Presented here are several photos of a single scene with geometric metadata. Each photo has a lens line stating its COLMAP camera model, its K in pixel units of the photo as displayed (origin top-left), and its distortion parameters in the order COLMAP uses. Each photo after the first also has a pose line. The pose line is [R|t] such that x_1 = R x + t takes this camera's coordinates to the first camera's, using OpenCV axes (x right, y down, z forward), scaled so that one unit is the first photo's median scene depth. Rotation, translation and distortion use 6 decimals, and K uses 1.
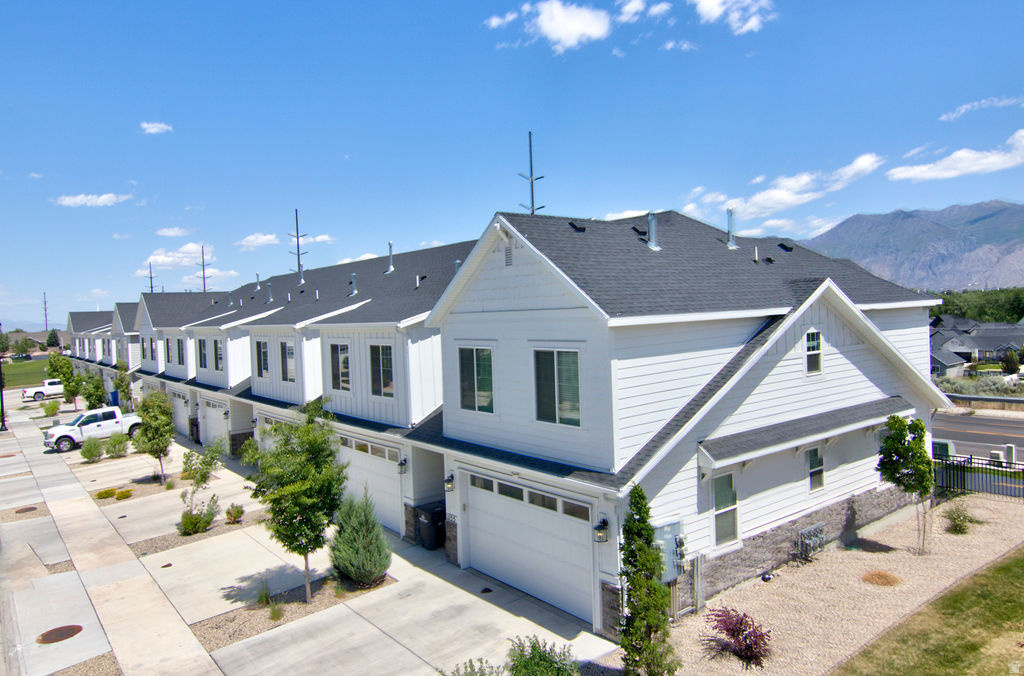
lens RADIAL K [[729.6, 0, 514.8], [0, 729.6, 337.8], [0, 0, 1]] dist [-0.045636, -0.004318]
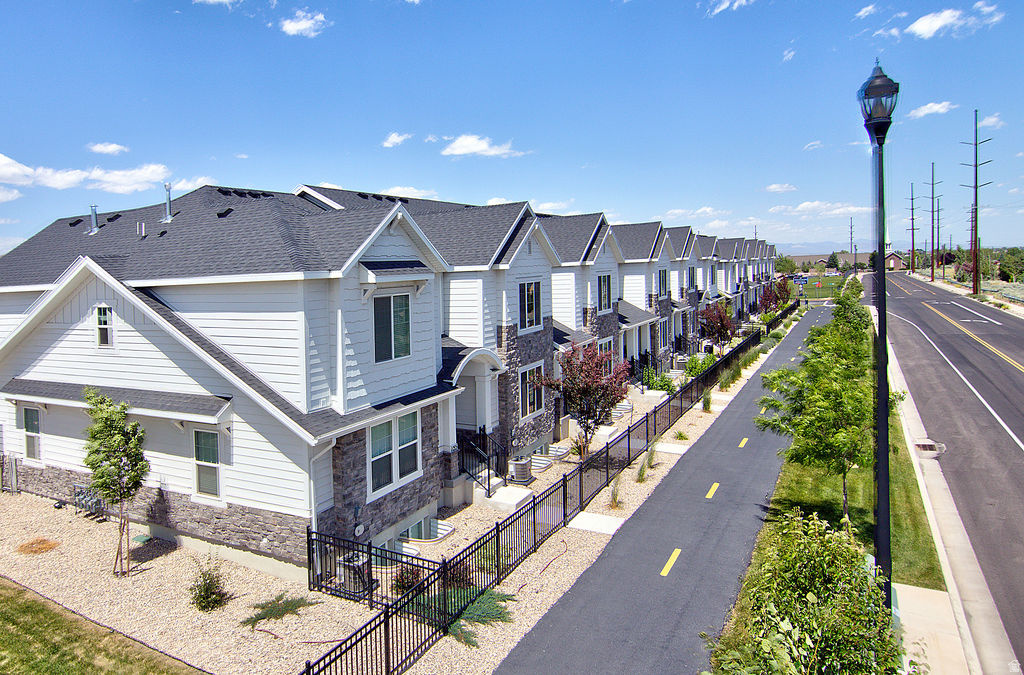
lens RADIAL K [[663.6, 0, 512.0], [0, 663.6, 339.4], [0, 0, 1]] dist [0.005243, 0.000219]
pose [[0.422673, 0.117468, -0.898637, 1.599445], [-0.017396, 0.992433, 0.121547, -0.091956], [0.906115, -0.035742, 0.421519, 1.186526]]
